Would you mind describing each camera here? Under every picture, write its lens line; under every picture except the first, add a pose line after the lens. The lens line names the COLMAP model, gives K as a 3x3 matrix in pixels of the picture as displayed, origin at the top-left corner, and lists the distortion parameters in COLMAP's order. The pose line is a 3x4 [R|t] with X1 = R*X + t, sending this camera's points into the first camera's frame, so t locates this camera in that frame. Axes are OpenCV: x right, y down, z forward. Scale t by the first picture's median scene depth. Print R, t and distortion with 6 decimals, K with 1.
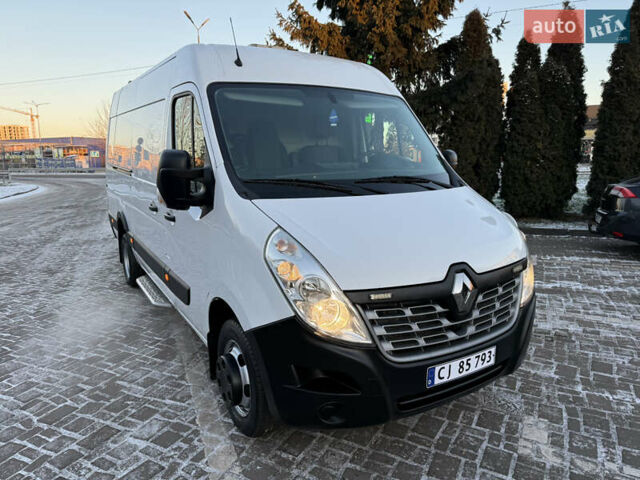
lens RADIAL K [[453.4, 0, 320.9], [0, 453.4, 241.2], [0, 0, 1]] dist [0.029777, -0.029763]
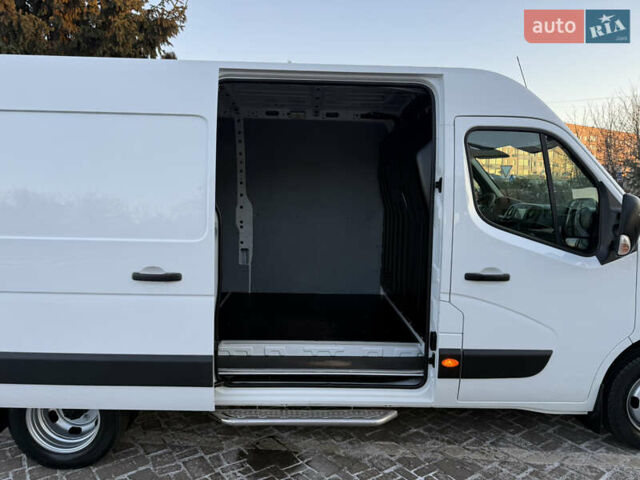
lens RADIAL K [[453.4, 0, 318.3], [0, 453.4, 244.0], [0, 0, 1]] dist [0.029777, -0.029763]
pose [[0.491519, -0.088865, 0.866321, -1.497315], [0.161377, 0.986846, 0.009669, -0.213443], [-0.855784, 0.135052, 0.499394, 1.110397]]
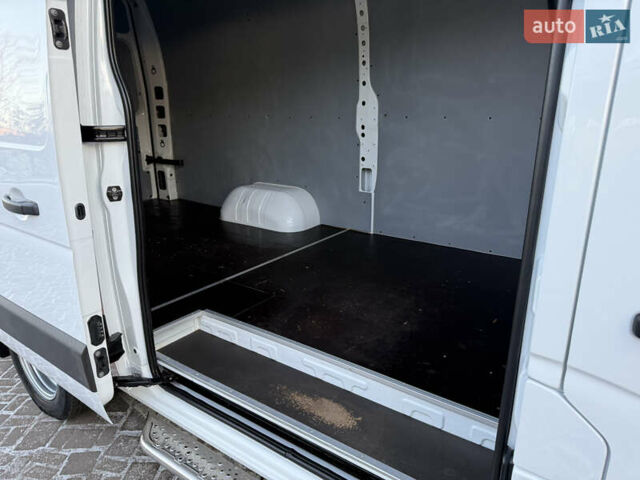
lens RADIAL K [[453.4, 0, 318.9], [0, 453.4, 250.2], [0, 0, 1]] dist [0.029777, -0.029763]
pose [[0.917641, -0.129975, 0.375556, -0.726287], [0.090786, 0.988577, 0.120306, -0.169120], [-0.386903, -0.076302, 0.918958, 1.179947]]
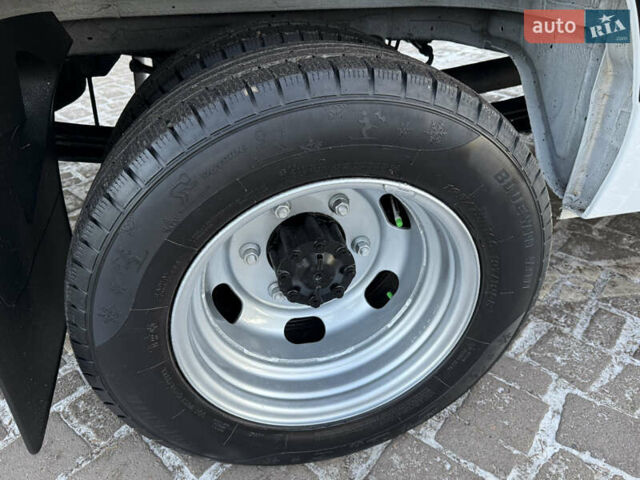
lens RADIAL K [[453.4, 0, 323.9], [0, 453.4, 242.4], [0, 0, 1]] dist [0.029777, -0.029763]
pose [[0.288317, -0.521073, 0.803341, -1.099001], [0.196431, 0.853310, 0.482987, -0.062710], [-0.937170, 0.018548, 0.348379, 2.092827]]
